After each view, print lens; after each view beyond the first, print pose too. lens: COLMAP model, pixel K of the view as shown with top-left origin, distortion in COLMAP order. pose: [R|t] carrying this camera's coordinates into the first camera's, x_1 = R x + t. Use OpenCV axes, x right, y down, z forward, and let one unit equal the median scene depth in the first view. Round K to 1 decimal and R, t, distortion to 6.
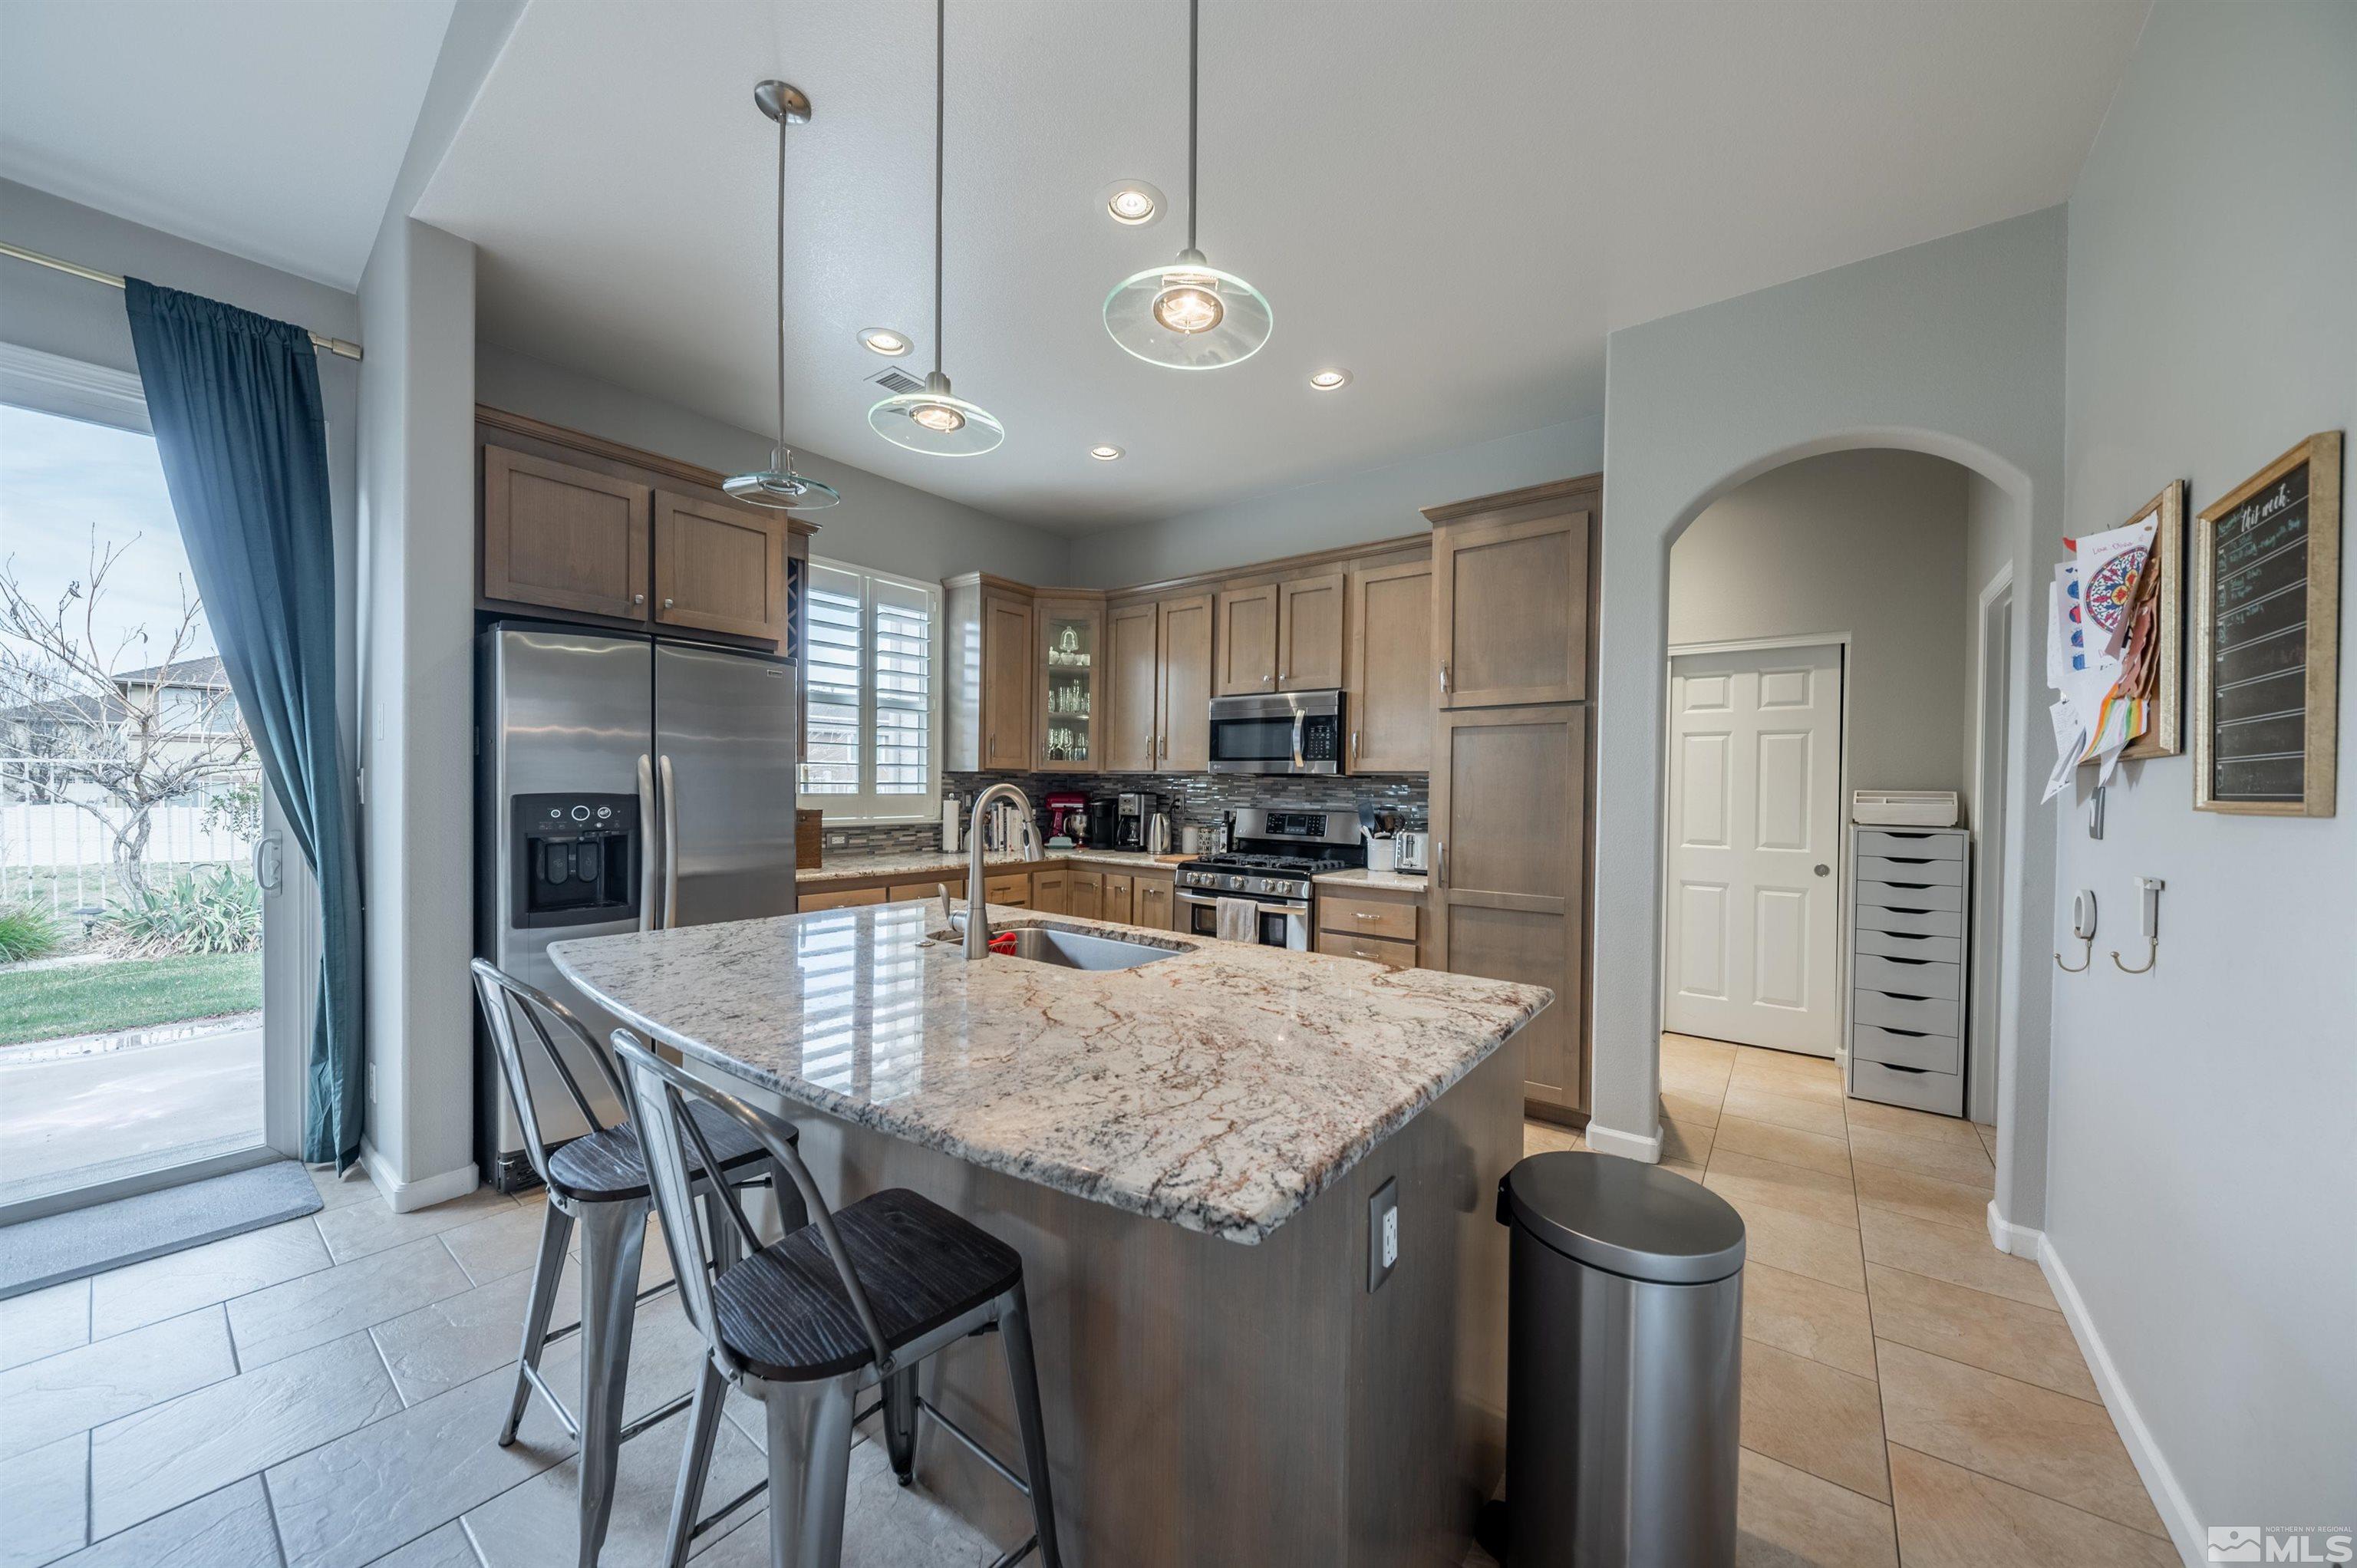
lens RADIAL K [[817.1, 0, 1178.3], [0, 817.1, 795.1], [0, 0, 1]] dist [0.006045, -0.005129]
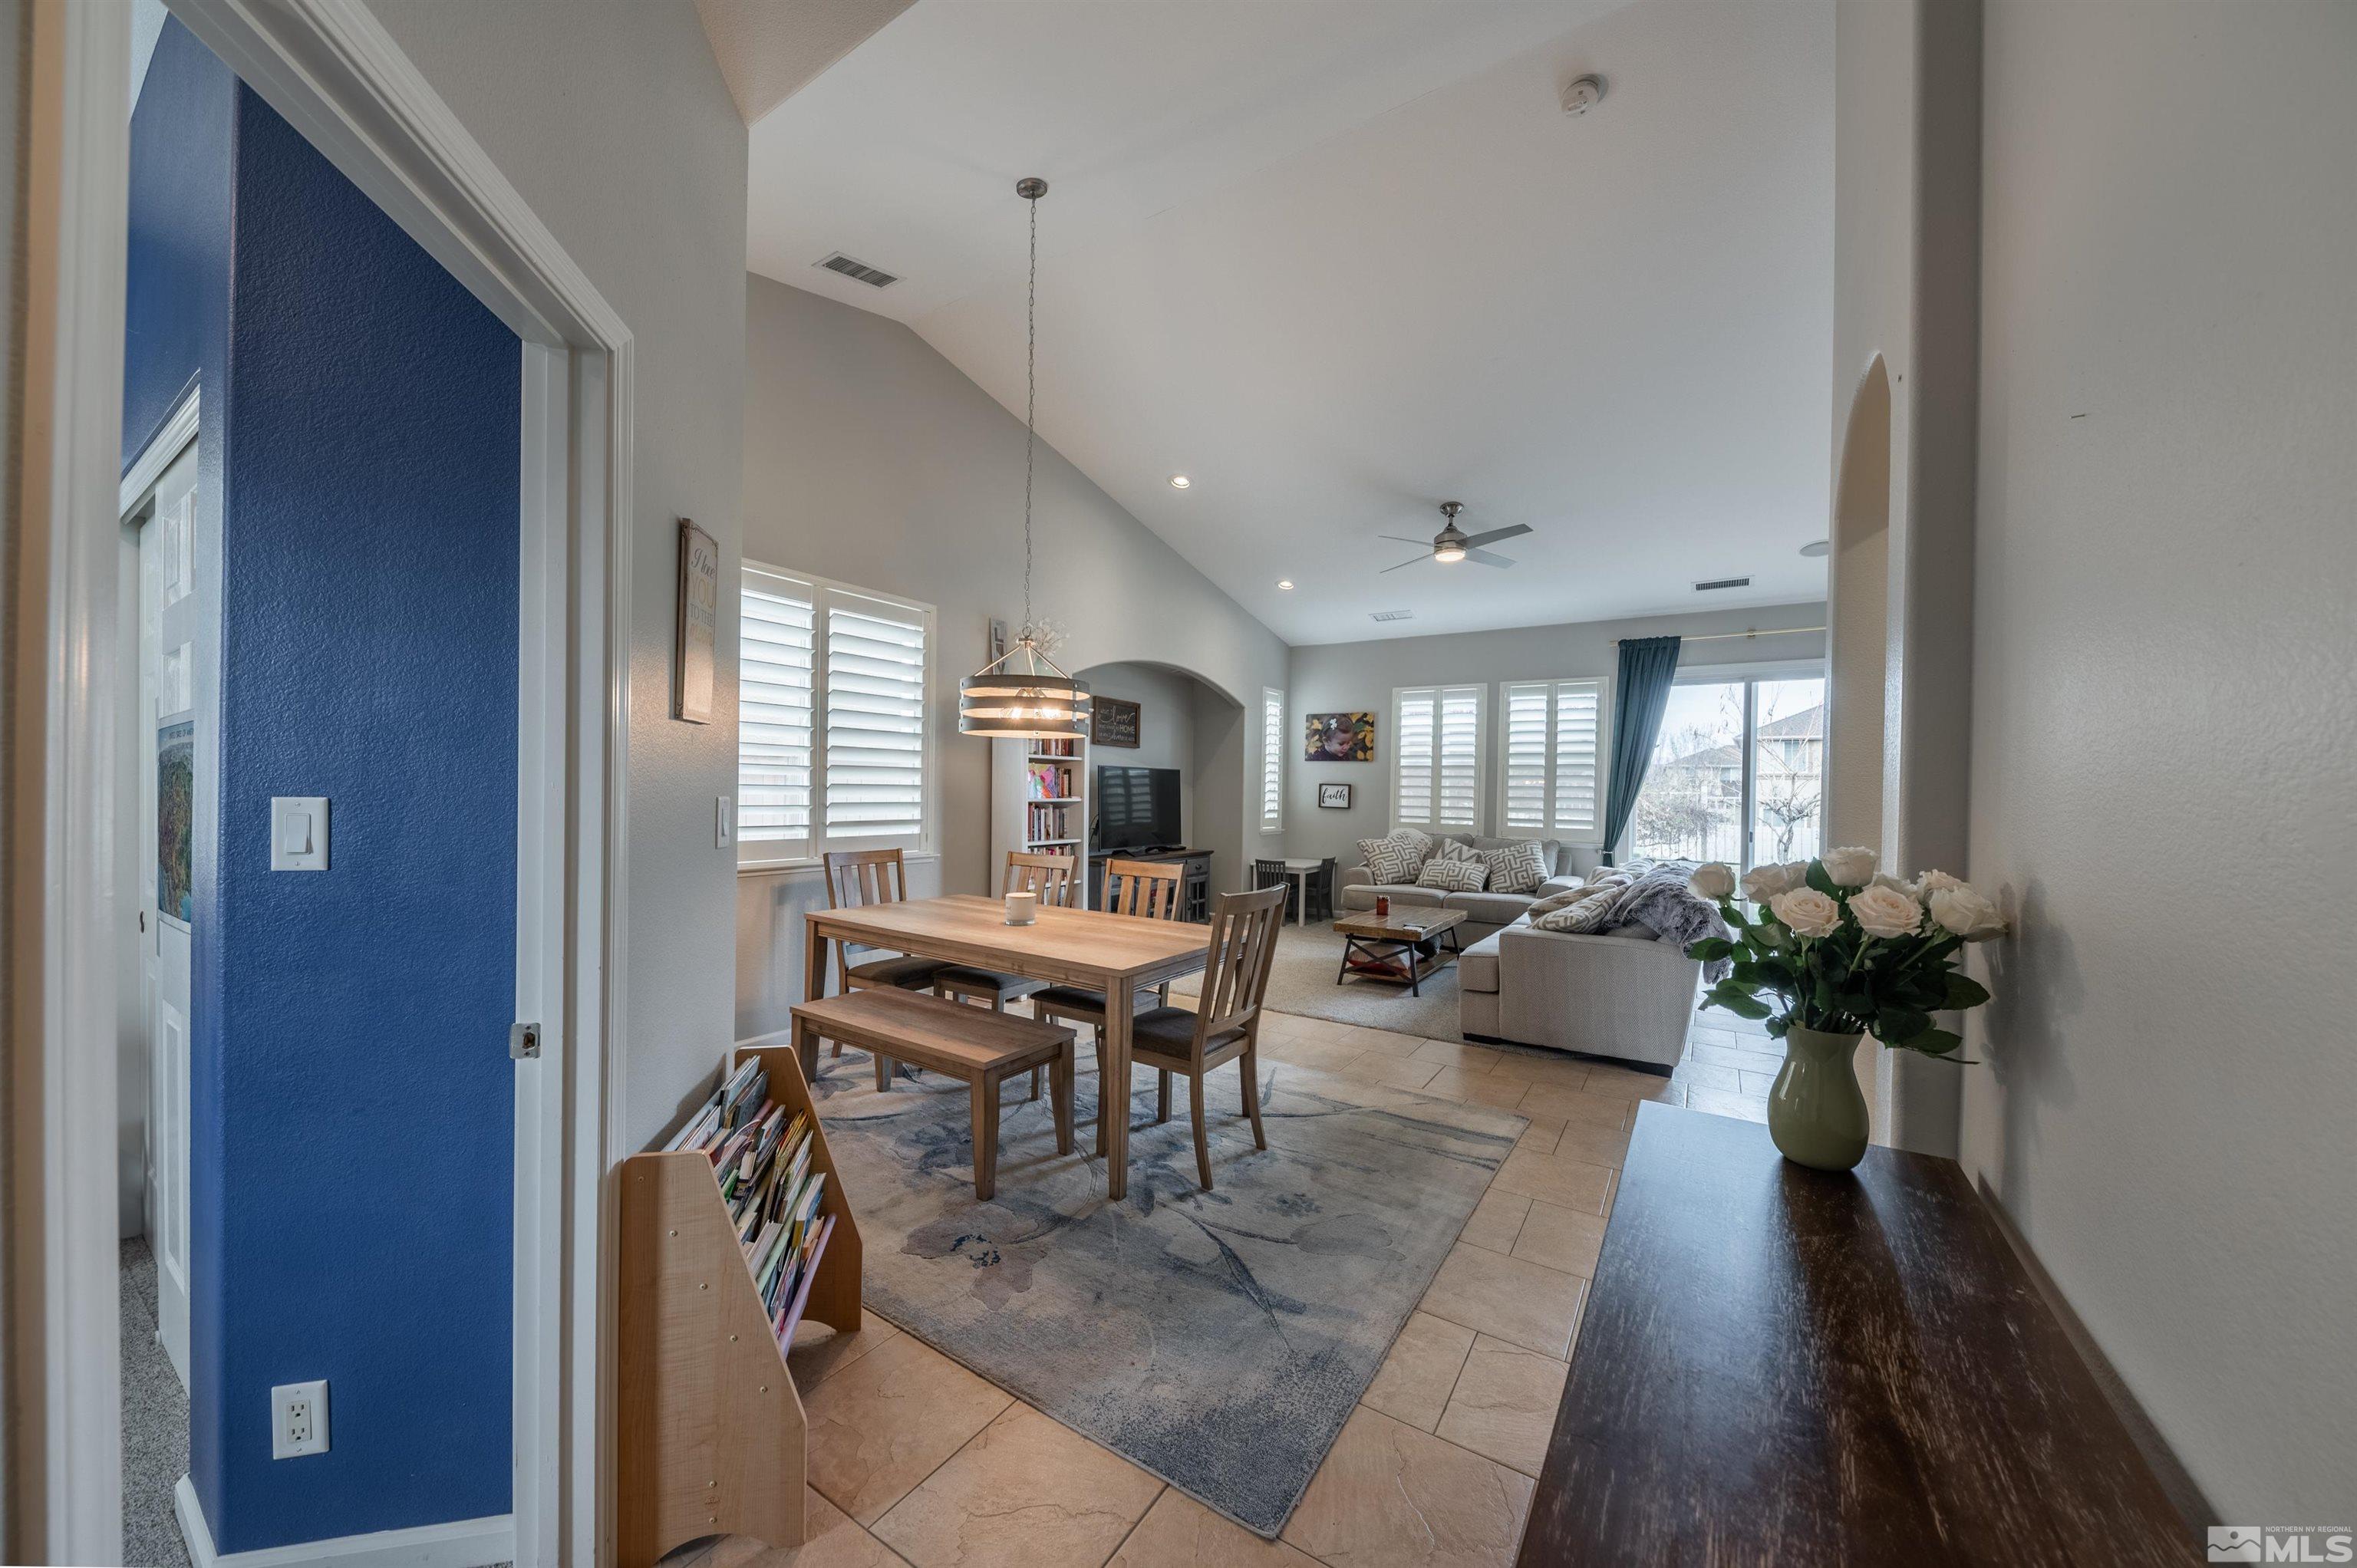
lens RADIAL K [[817.1, 0, 1178.3], [0, 817.1, 795.1], [0, 0, 1]] dist [0.006045, -0.005129]
pose [[0.070455, -0.006843, -0.997492, 0.768964], [-0.027579, 0.999581, -0.008806, 0.009384], [0.997134, 0.028131, 0.070236, -0.833019]]
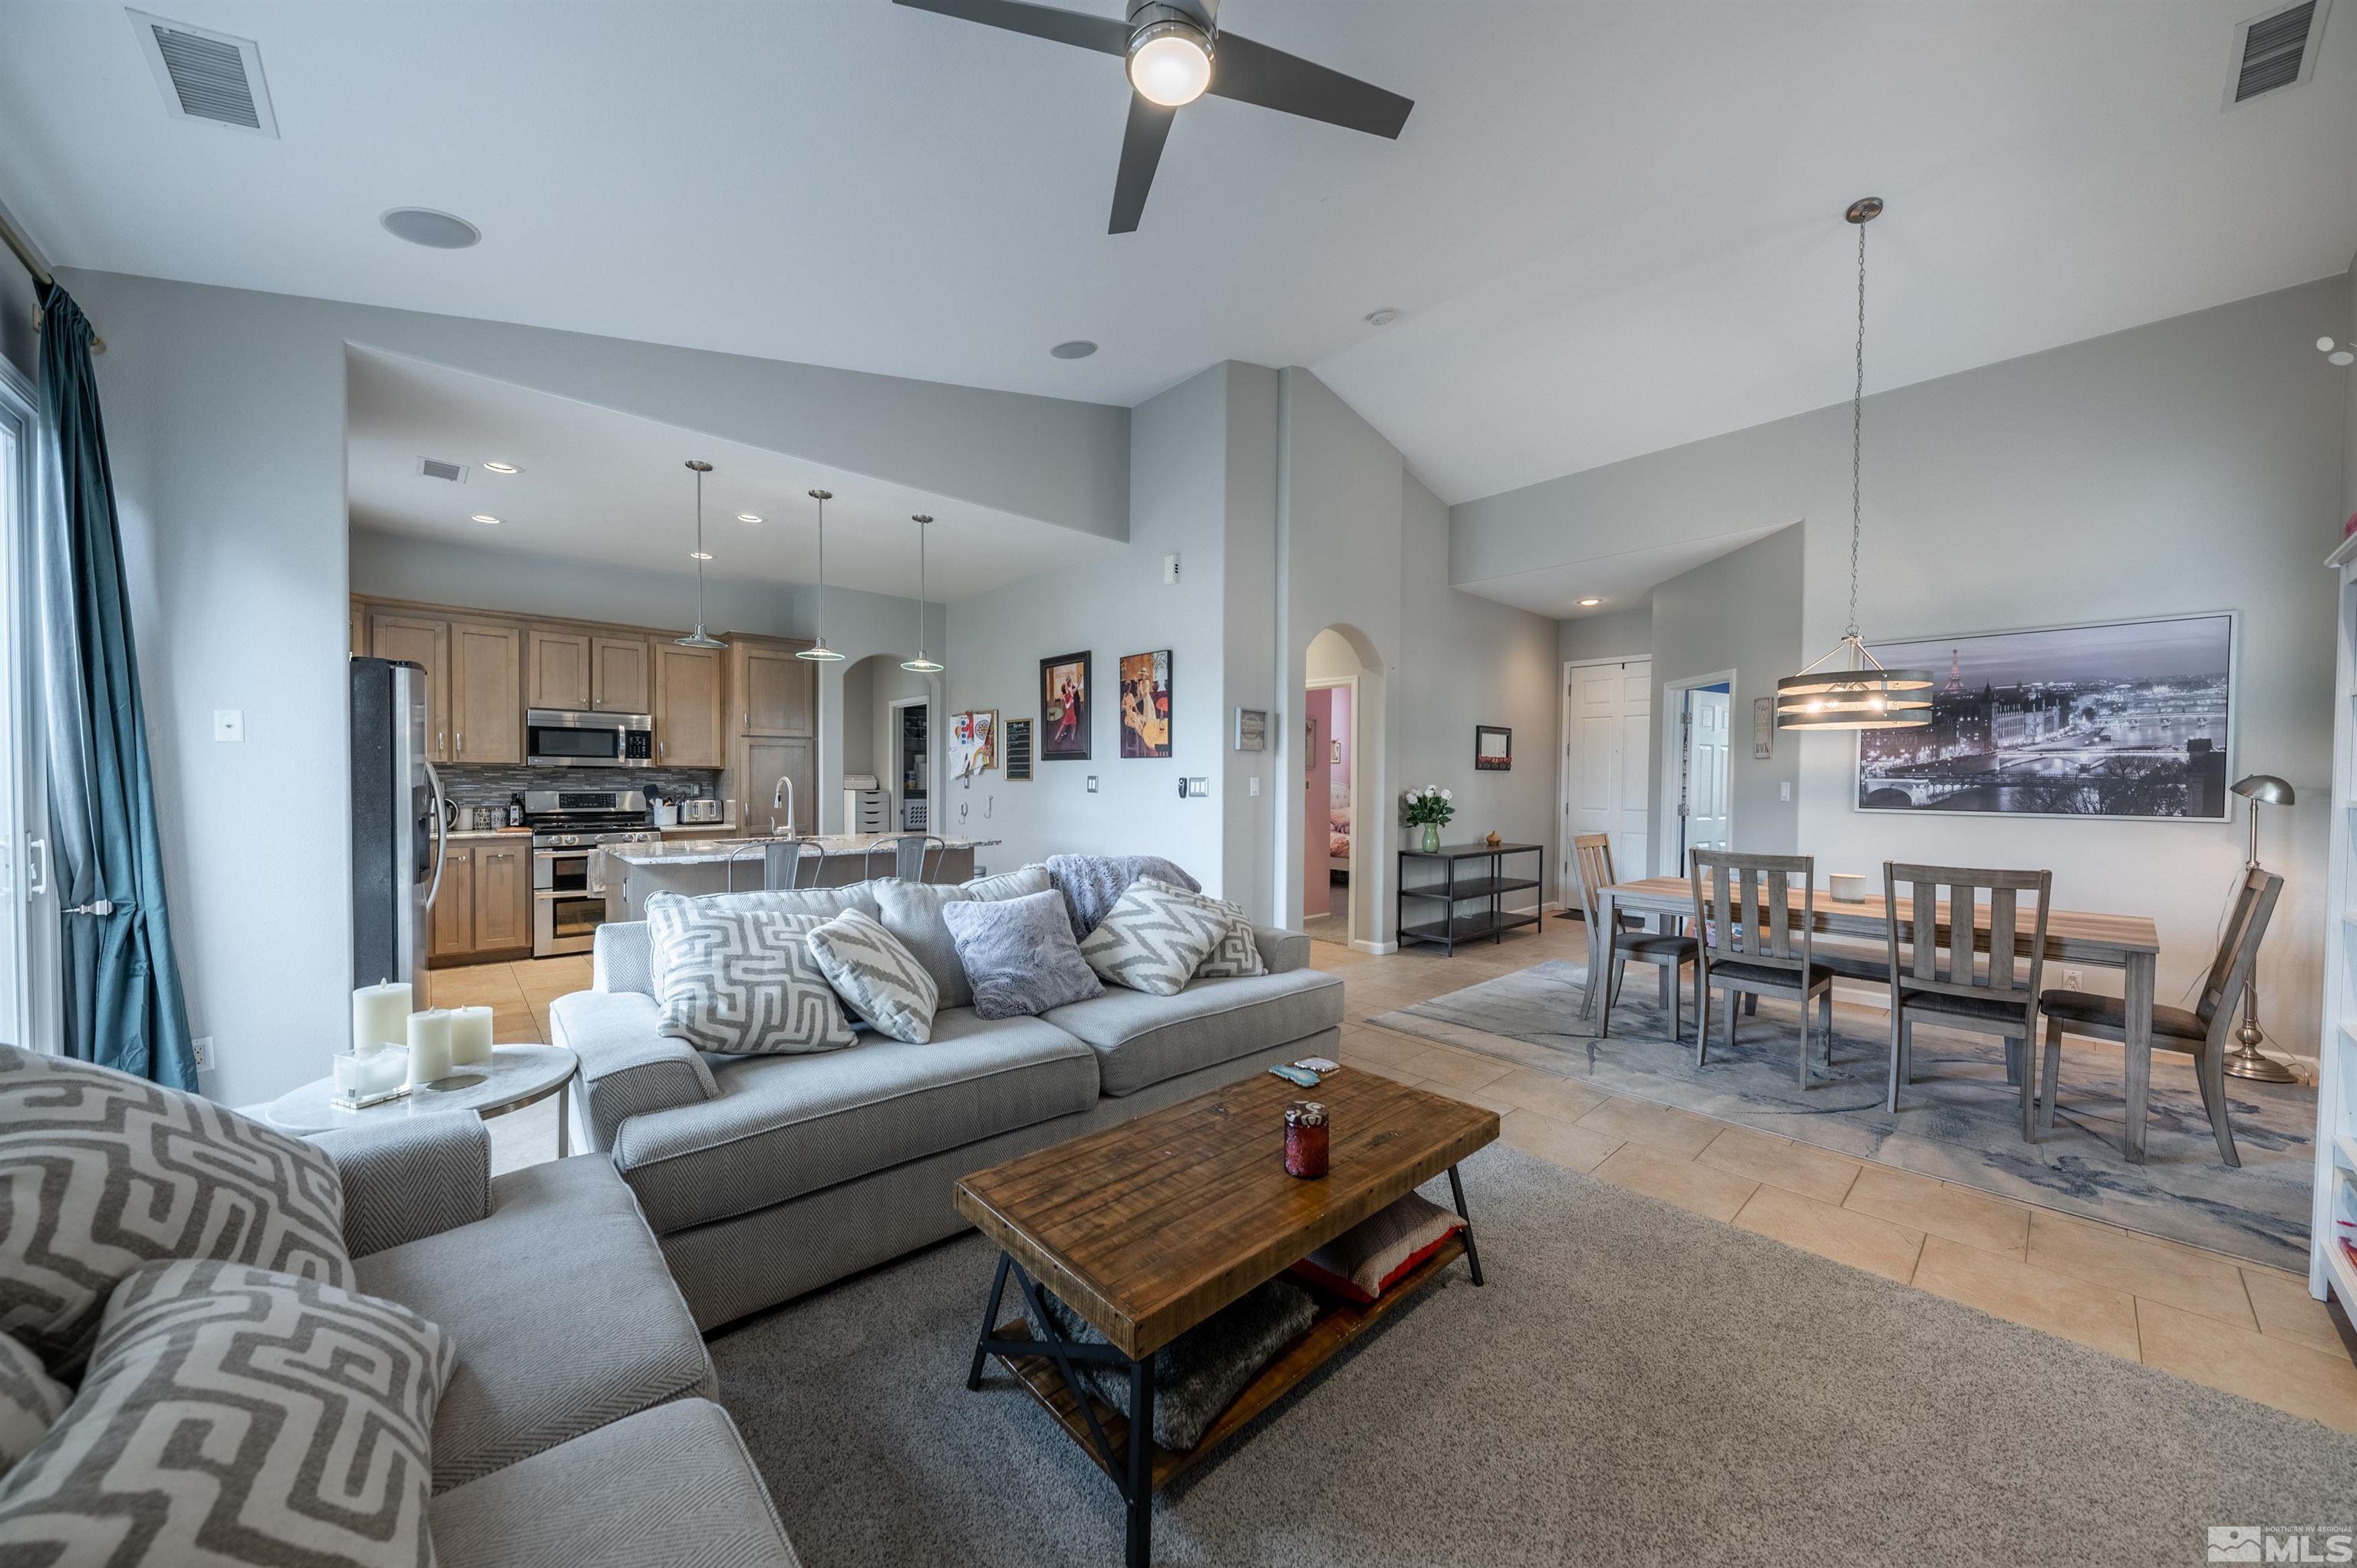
lens RADIAL K [[817.1, 0, 1178.3], [0, 817.1, 795.1], [0, 0, 1]] dist [0.006045, -0.005129]
pose [[0.176339, -0.030497, 0.983857, -1.271403], [0.005906, 0.999535, 0.029925, -0.012914], [-0.984312, 0.000534, 0.176437, -0.336059]]
